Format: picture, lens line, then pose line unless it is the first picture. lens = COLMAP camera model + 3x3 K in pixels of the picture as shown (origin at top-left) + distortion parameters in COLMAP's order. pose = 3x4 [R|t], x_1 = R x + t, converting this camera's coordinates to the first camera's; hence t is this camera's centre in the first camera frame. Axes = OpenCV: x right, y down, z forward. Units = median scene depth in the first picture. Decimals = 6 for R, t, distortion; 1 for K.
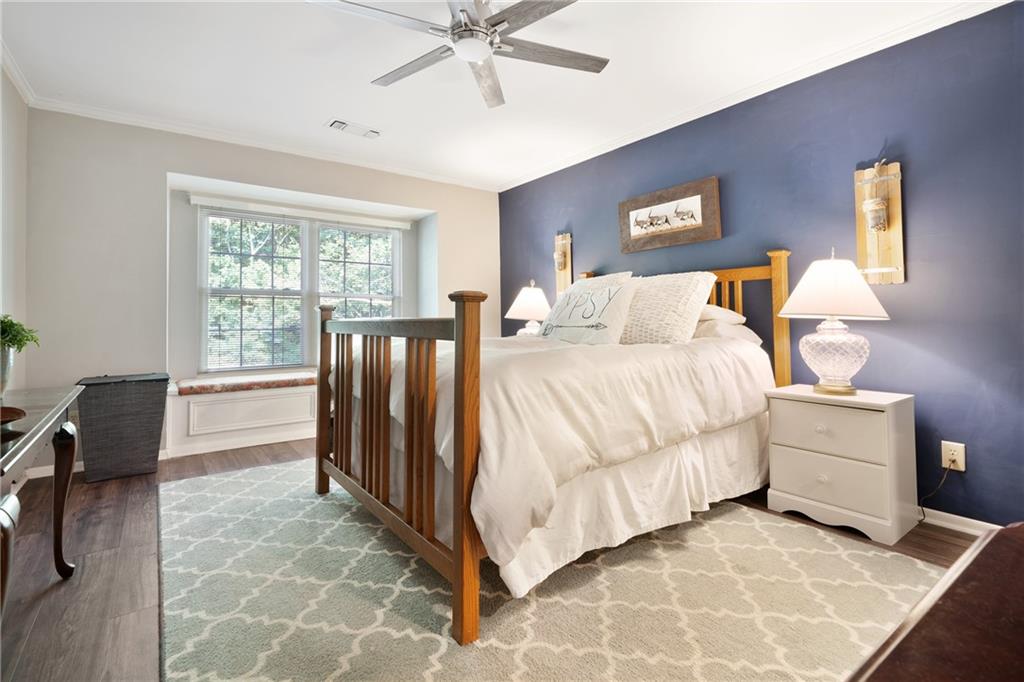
lens RADIAL K [[482.0, 0, 509.7], [0, 482.0, 301.3], [0, 0, 1]] dist [0.001847, 0.000367]
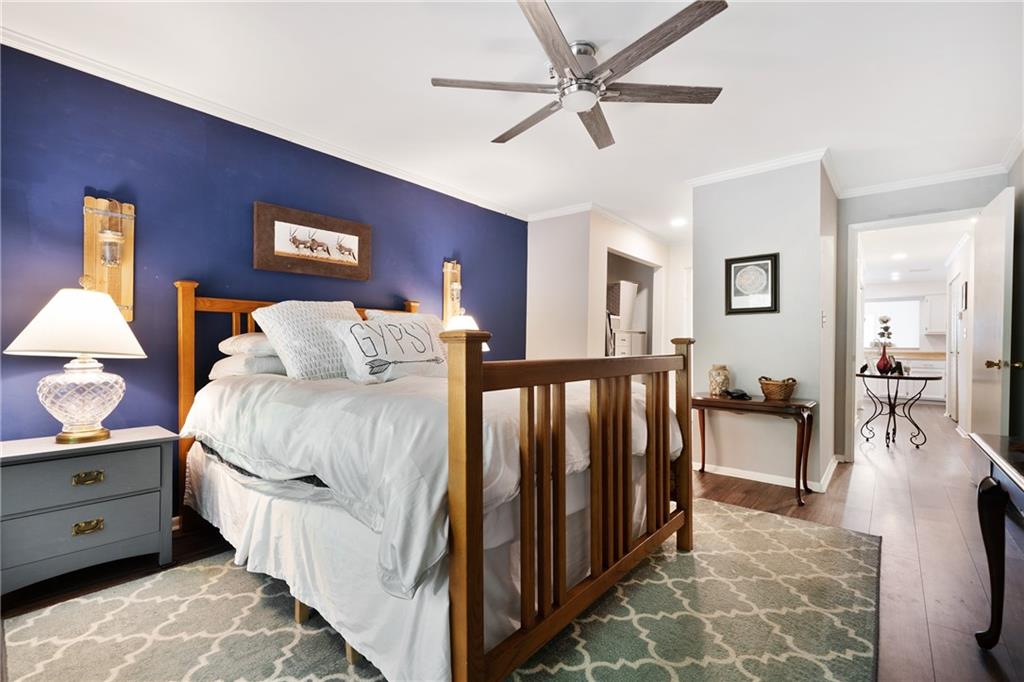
lens RADIAL K [[453.5, 0, 512.0], [0, 453.5, 341.0], [0, 0, 1]] dist [-0.028316, -0.000216]
pose [[-0.235700, 0.025263, 0.971497, -0.745412], [-0.021376, 0.999285, -0.031172, 0.040172], [-0.971591, -0.028114, -0.234992, 1.015727]]
